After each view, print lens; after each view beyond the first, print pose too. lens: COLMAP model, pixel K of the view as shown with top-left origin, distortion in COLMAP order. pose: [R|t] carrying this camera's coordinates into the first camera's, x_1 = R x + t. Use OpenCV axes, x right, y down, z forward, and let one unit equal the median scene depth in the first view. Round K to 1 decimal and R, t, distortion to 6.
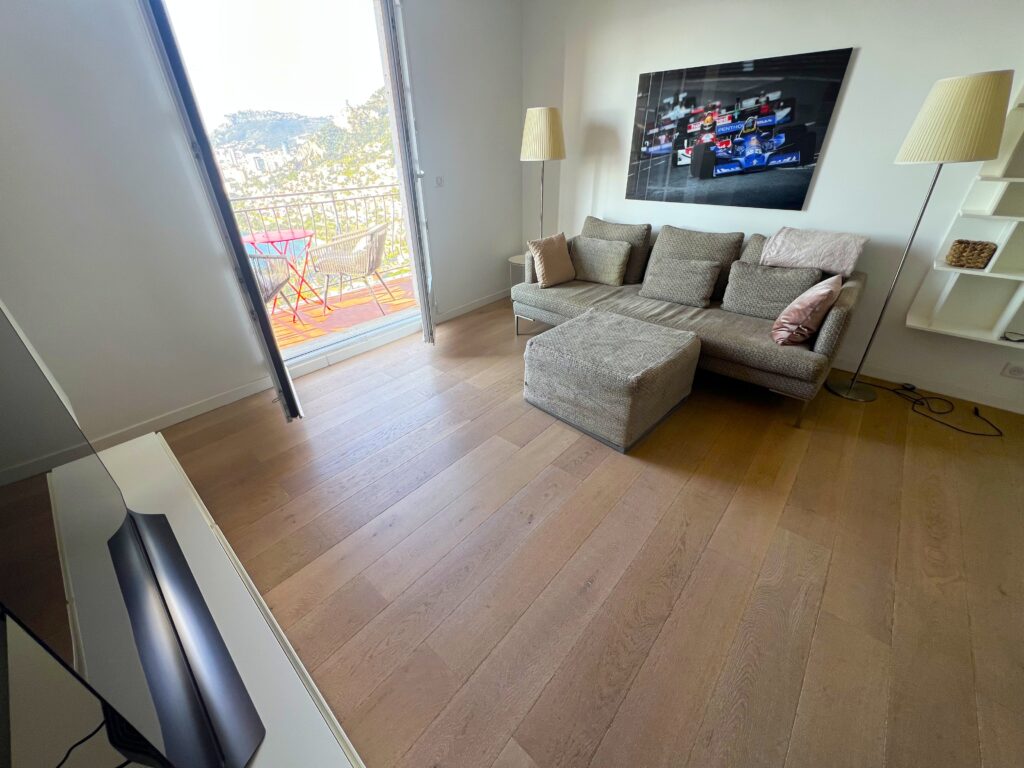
lens RADIAL K [[412.1, 0, 511.6], [0, 412.1, 386.4], [0, 0, 1]] dist [-0.000960, -0.000635]
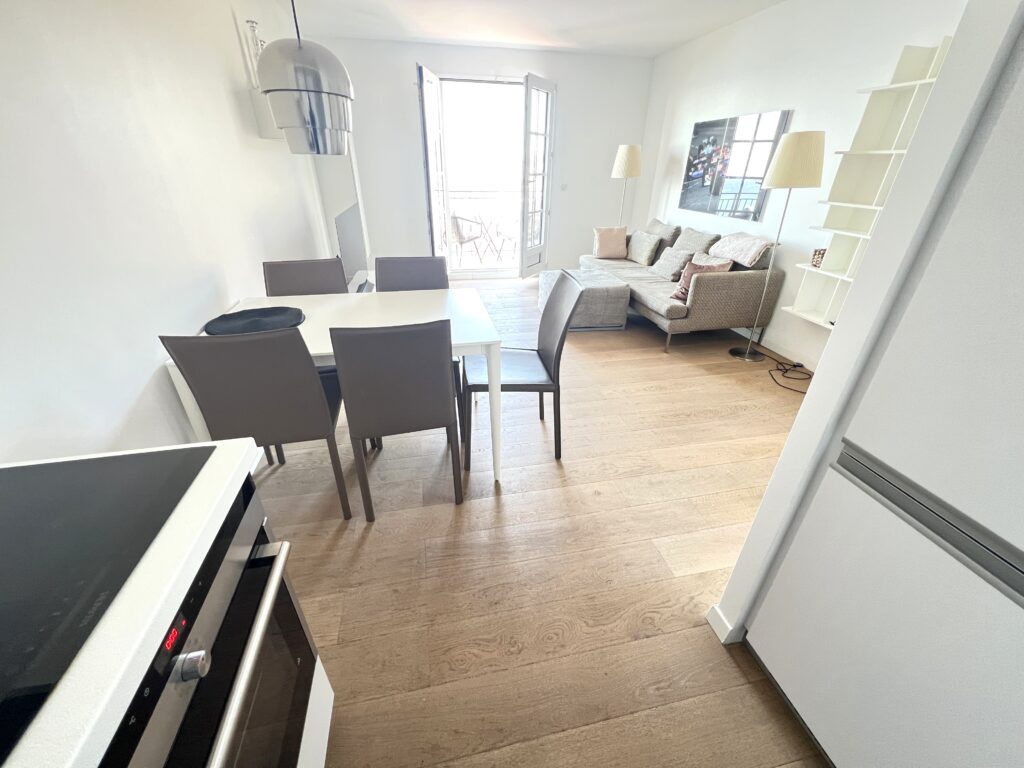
lens RADIAL K [[412.1, 0, 510.2], [0, 412.1, 382.5], [0, 0, 1]] dist [-0.000960, -0.000635]
pose [[0.805190, 0.308919, -0.506199, 0.823229], [-0.331031, 0.942370, 0.048544, 0.254297], [0.492023, 0.128480, 0.861049, -0.462916]]
